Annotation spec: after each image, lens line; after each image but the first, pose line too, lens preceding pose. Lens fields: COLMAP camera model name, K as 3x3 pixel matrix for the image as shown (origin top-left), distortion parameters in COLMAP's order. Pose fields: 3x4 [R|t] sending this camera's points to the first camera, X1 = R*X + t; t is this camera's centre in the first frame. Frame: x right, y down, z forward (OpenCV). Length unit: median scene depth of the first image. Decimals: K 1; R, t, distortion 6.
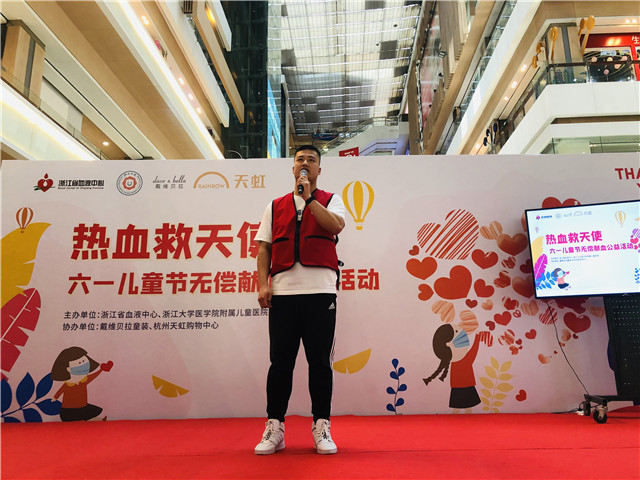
lens RADIAL K [[520.1, 0, 317.6], [0, 520.1, 236.9], [0, 0, 1]] dist [0.014941, 0.000413]
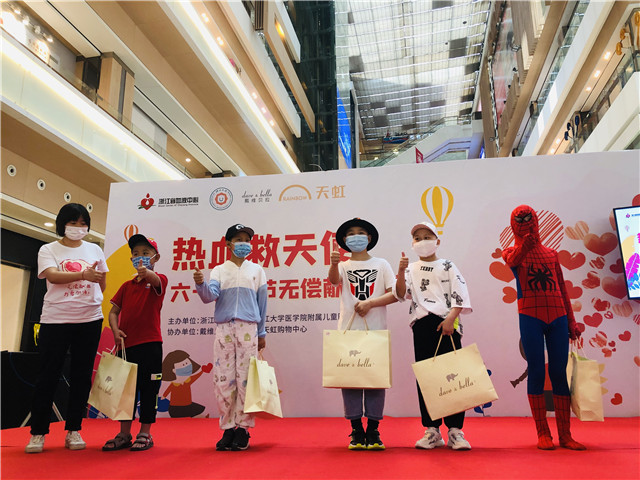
lens RADIAL K [[520.1, 0, 317.6], [0, 520.1, 236.9], [0, 0, 1]] dist [0.014941, 0.000413]
pose [[0.989758, -0.033490, -0.138768, -0.015042], [0.032074, 0.999408, -0.012429, -0.003945], [0.139102, 0.007851, 0.990247, -0.043088]]
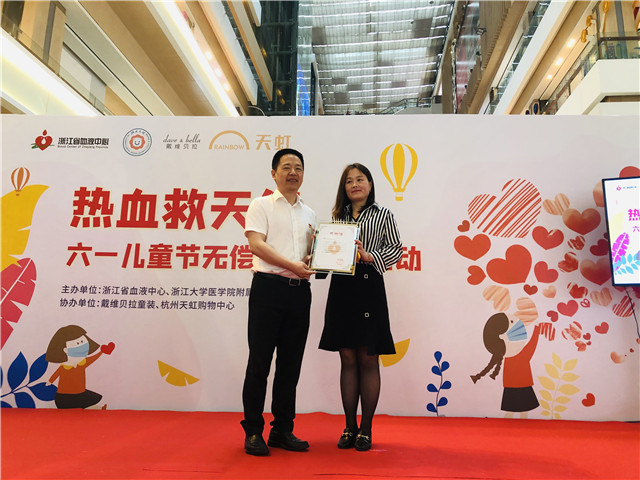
lens RADIAL K [[522.1, 0, 320.1], [0, 522.1, 243.5], [0, 0, 1]] dist [0.005849, 0.001558]
pose [[0.998656, 0.024899, -0.045459, -0.009403], [-0.022970, 0.998833, 0.042474, 0.023389], [0.046464, -0.041373, 0.998063, 0.132675]]
